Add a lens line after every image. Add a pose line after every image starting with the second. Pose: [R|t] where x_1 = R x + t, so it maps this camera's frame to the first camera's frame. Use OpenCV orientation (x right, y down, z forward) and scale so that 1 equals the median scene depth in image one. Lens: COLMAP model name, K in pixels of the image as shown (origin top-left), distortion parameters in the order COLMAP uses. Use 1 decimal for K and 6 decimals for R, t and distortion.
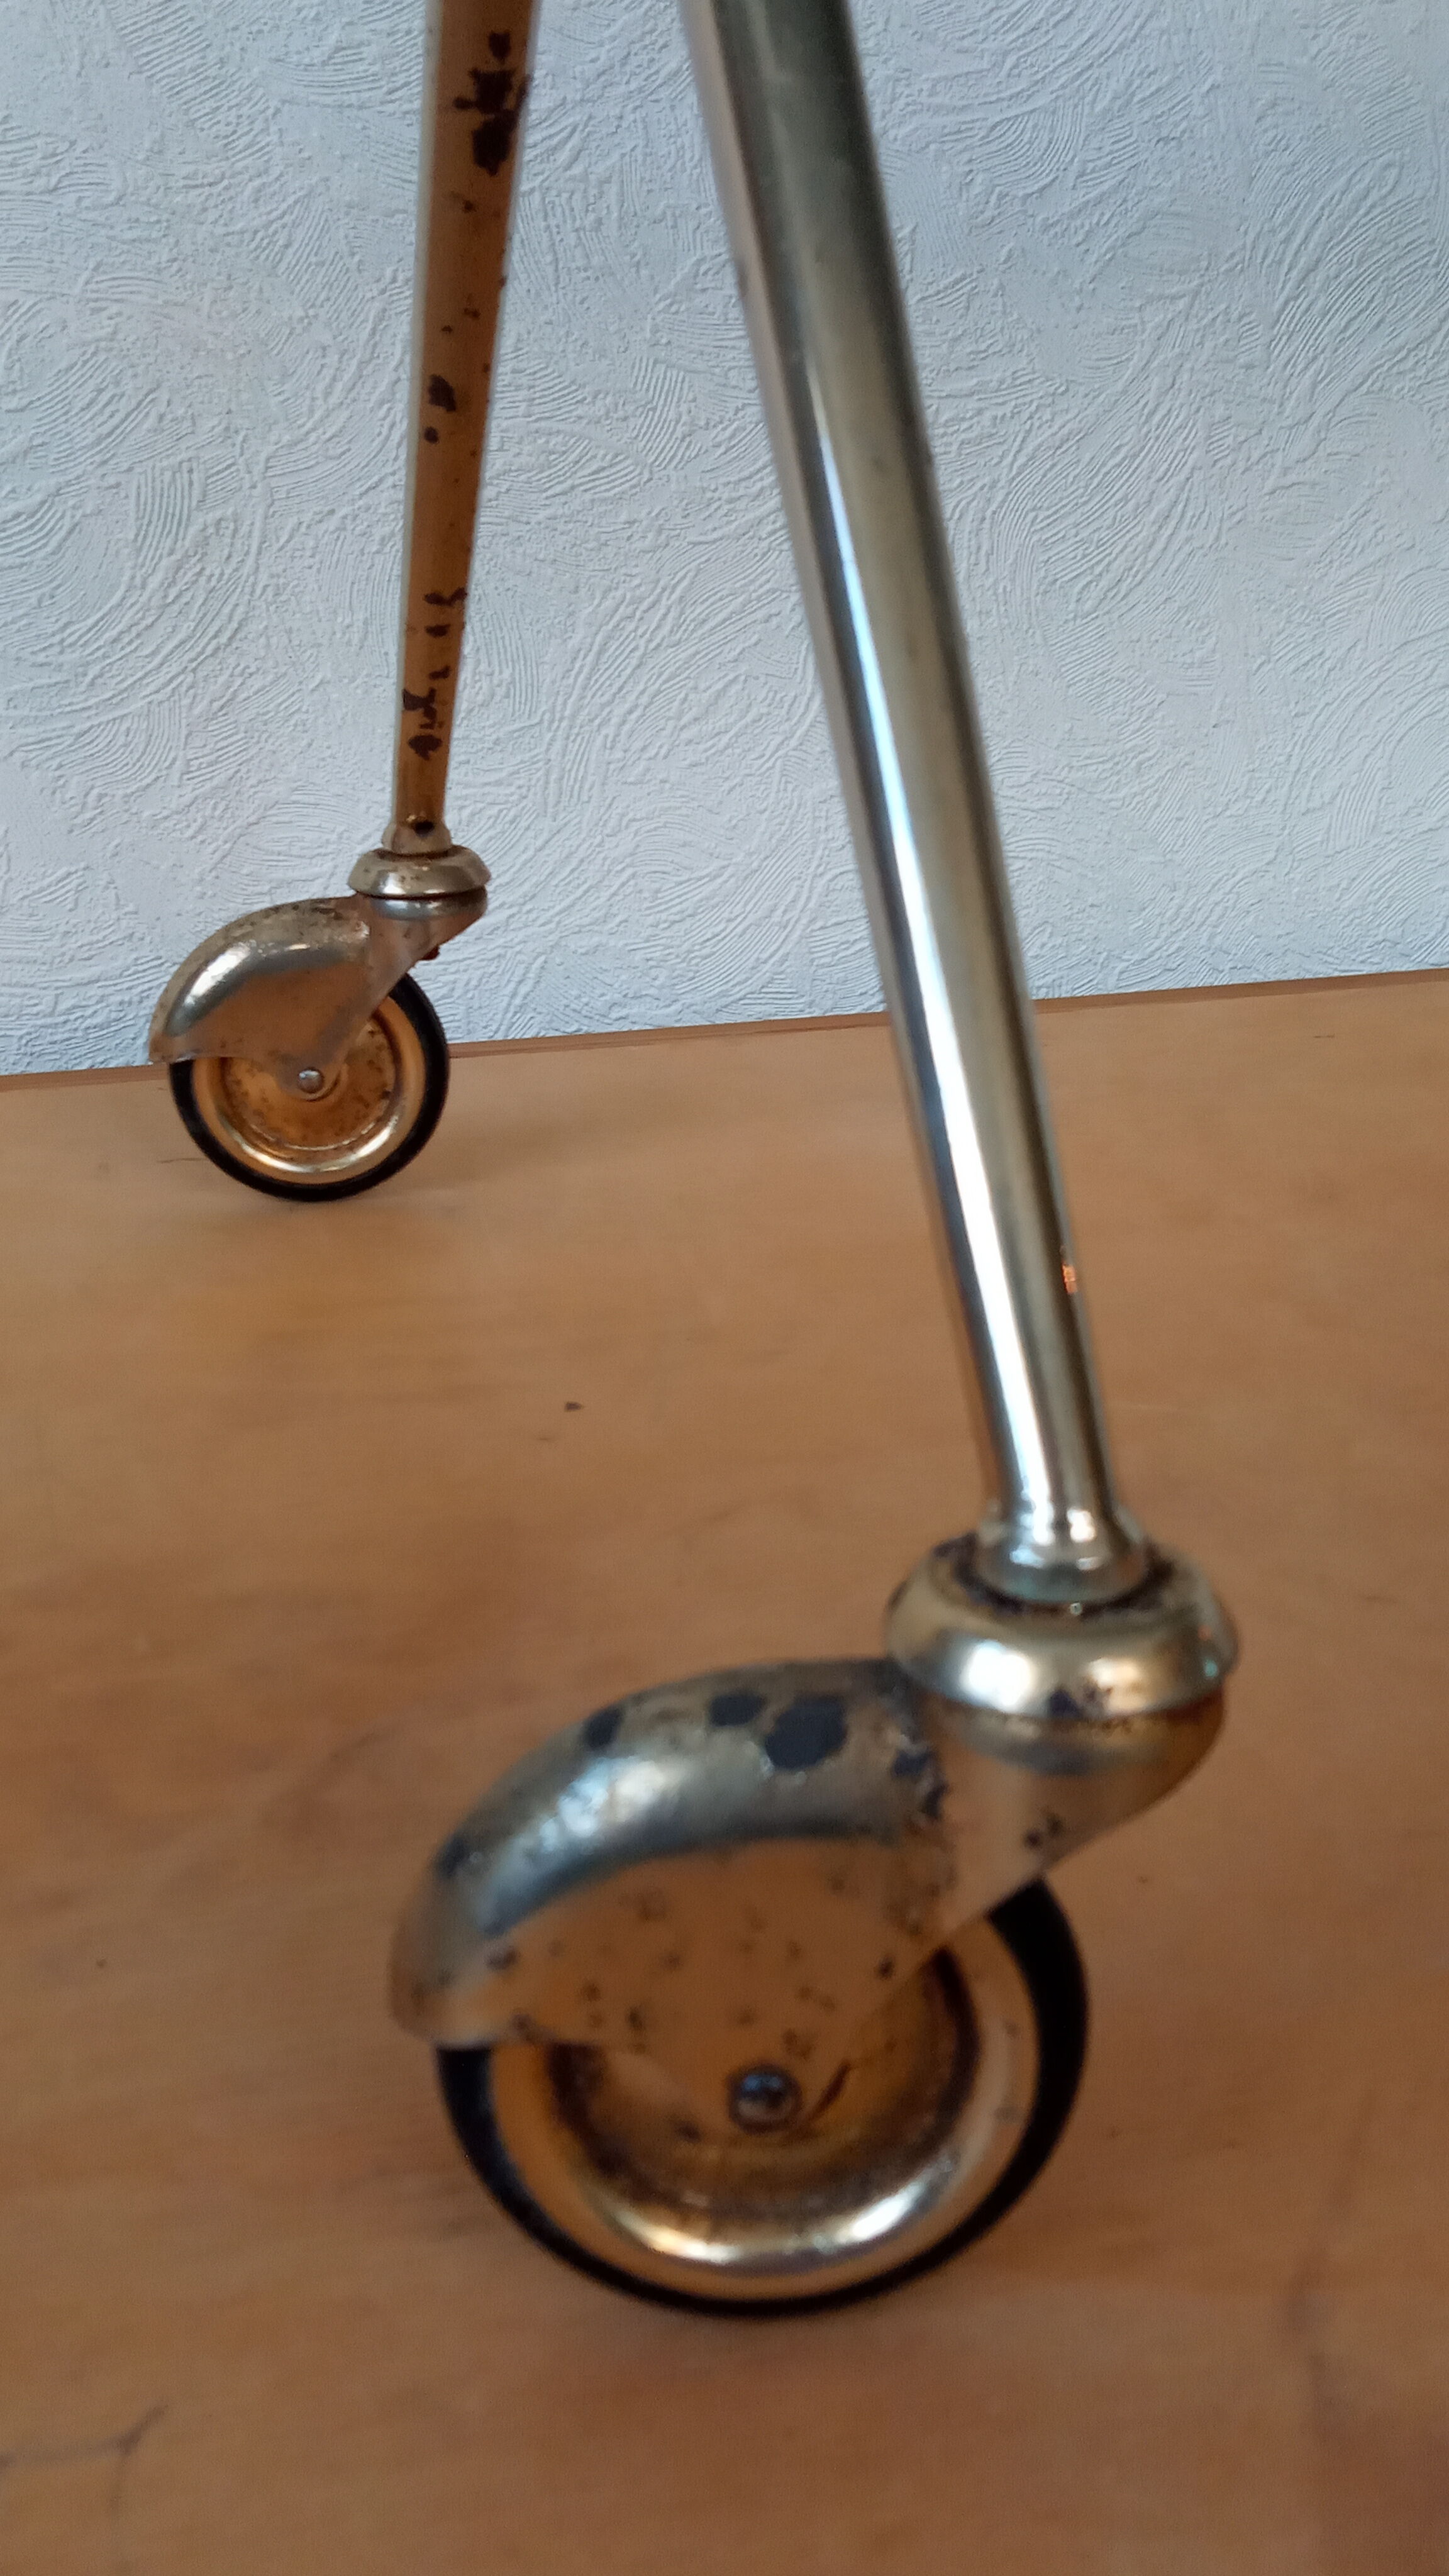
lens RADIAL K [[2487.1, 0, 745.8], [0, 2487.1, 1275.2], [0, 0, 1]] dist [0.019580, 0.000000]
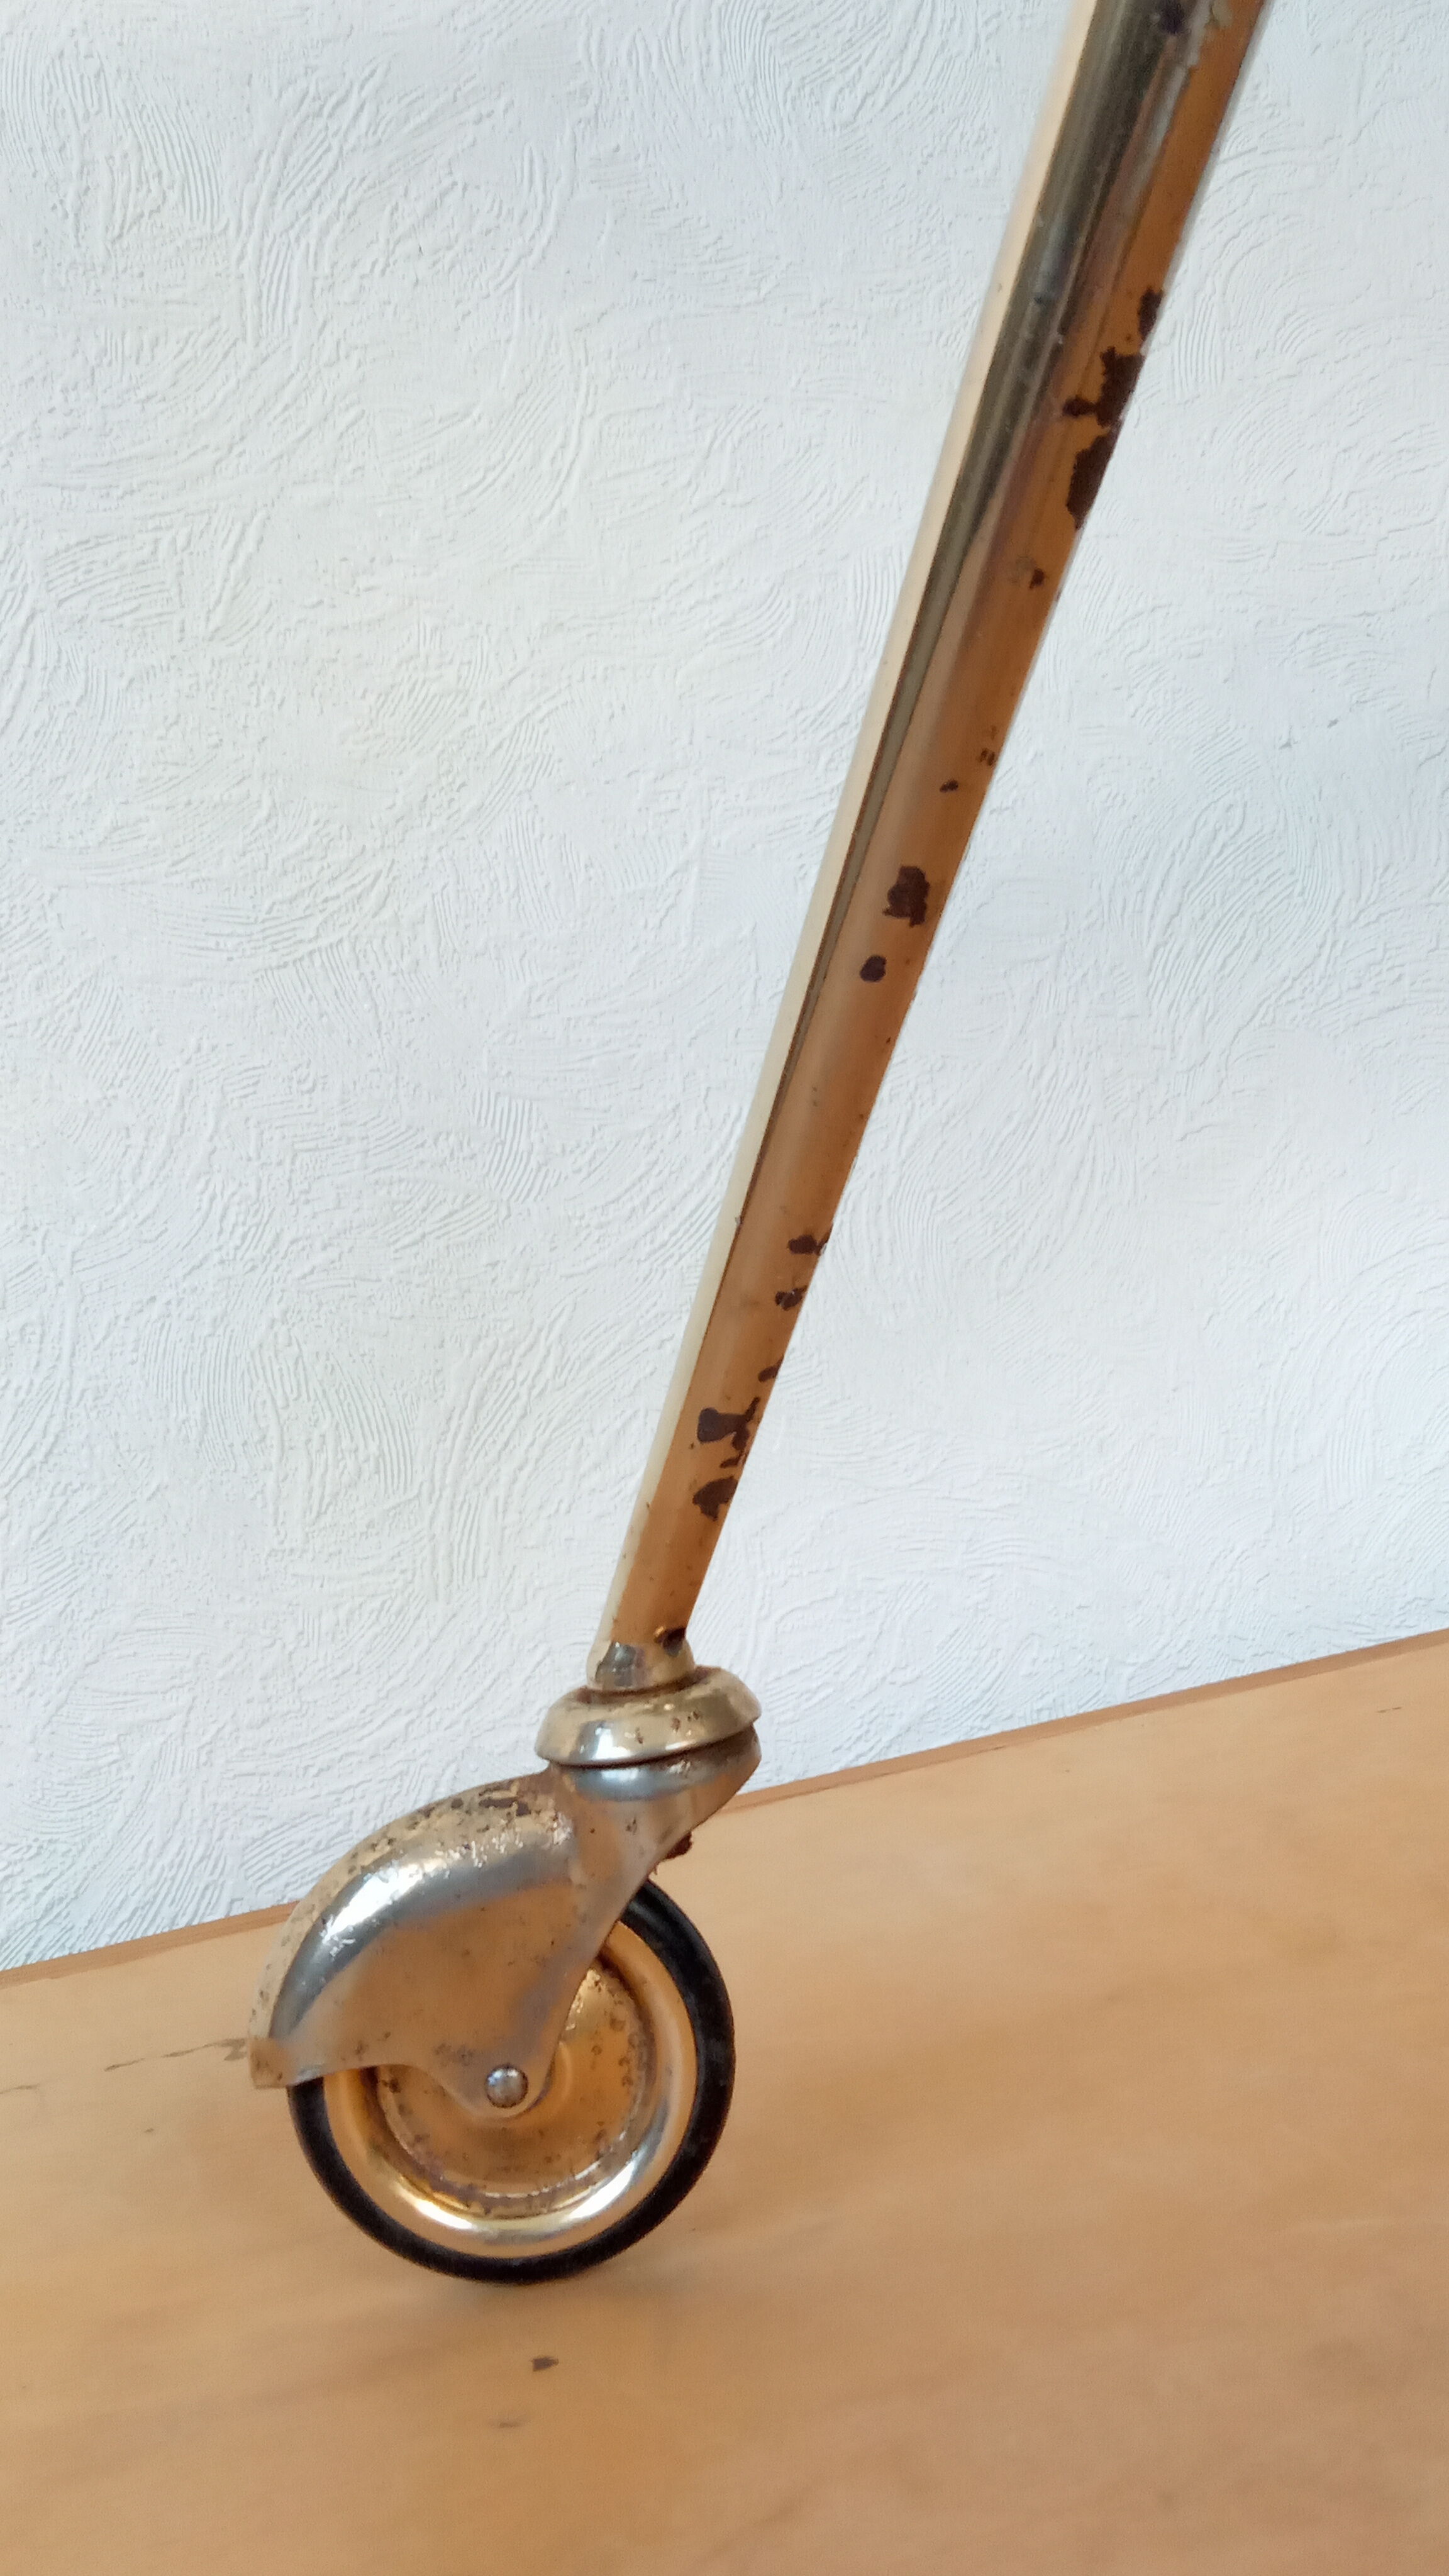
lens RADIAL K [[2487.1, 0, 697.6], [0, 2487.1, 1280.6], [0, 0, 1]] dist [0.019580, 0.000000]
pose [[0.985125, -0.136613, 0.104237, -0.068184], [0.160844, 0.946564, -0.279547, -0.035606], [-0.060477, 0.292155, 0.954457, 0.147376]]
